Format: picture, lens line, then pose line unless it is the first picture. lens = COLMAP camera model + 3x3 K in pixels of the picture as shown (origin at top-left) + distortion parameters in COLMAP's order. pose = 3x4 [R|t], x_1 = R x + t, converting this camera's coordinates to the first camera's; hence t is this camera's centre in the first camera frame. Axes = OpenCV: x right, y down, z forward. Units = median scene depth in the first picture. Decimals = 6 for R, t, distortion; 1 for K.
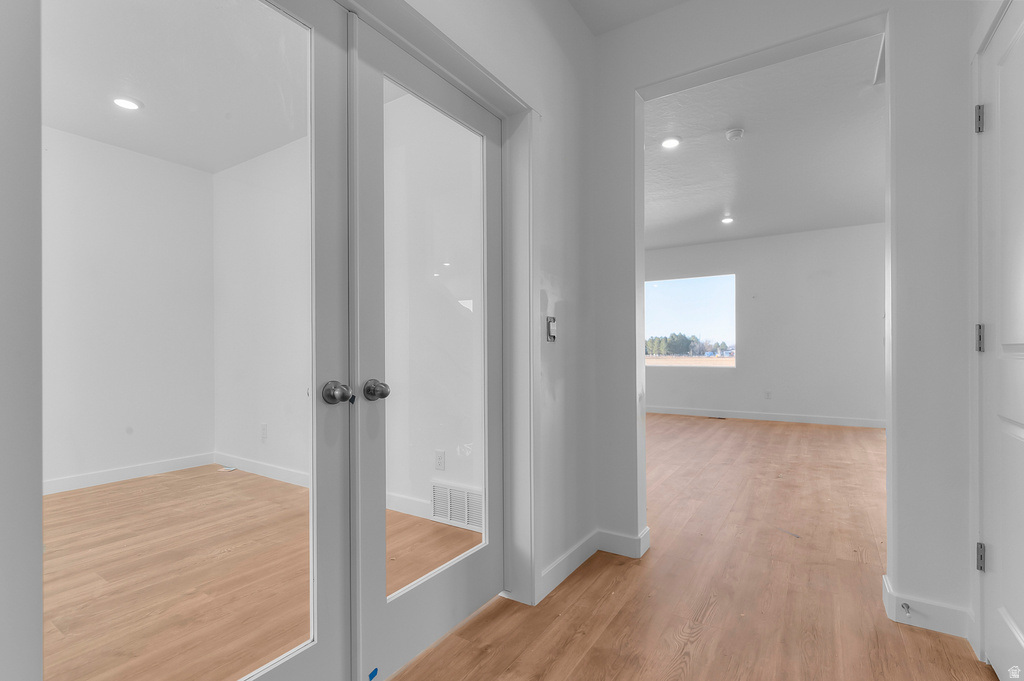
lens RADIAL K [[486.7, 0, 505.7], [0, 486.7, 343.1], [0, 0, 1]] dist [-0.002334, -0.000221]
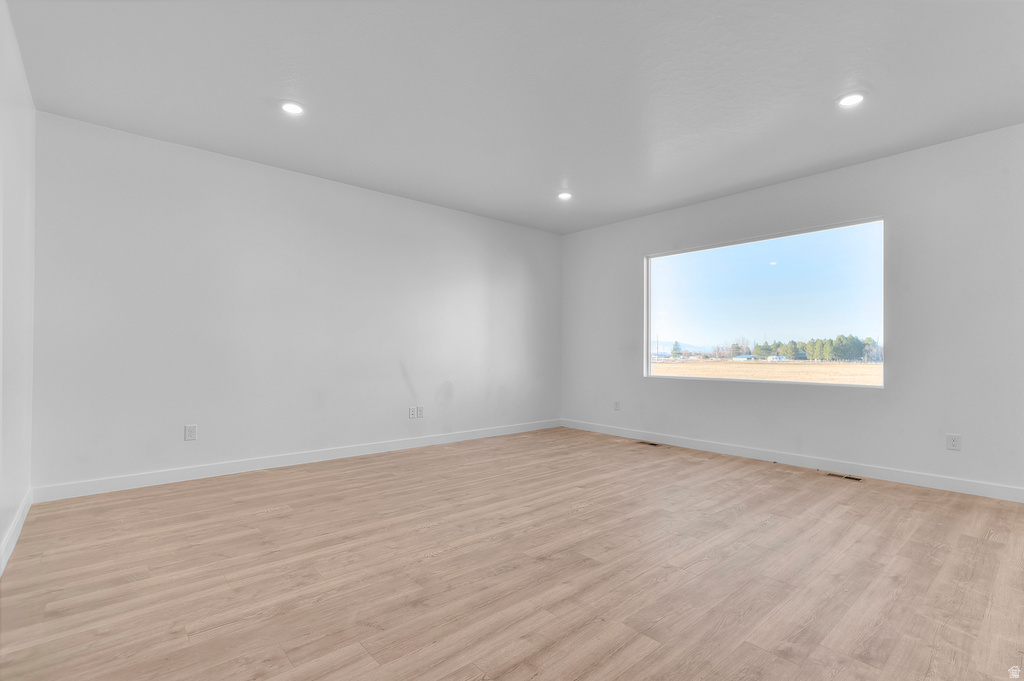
lens RADIAL K [[486.7, 0, 517.7], [0, 486.7, 347.6], [0, 0, 1]] dist [-0.002334, -0.000221]
pose [[0.965098, 0.000525, -0.261889, 0.215472], [-0.000211, 0.999999, 0.001227, 0.006933], [0.261890, -0.001129, 0.965097, 0.361197]]
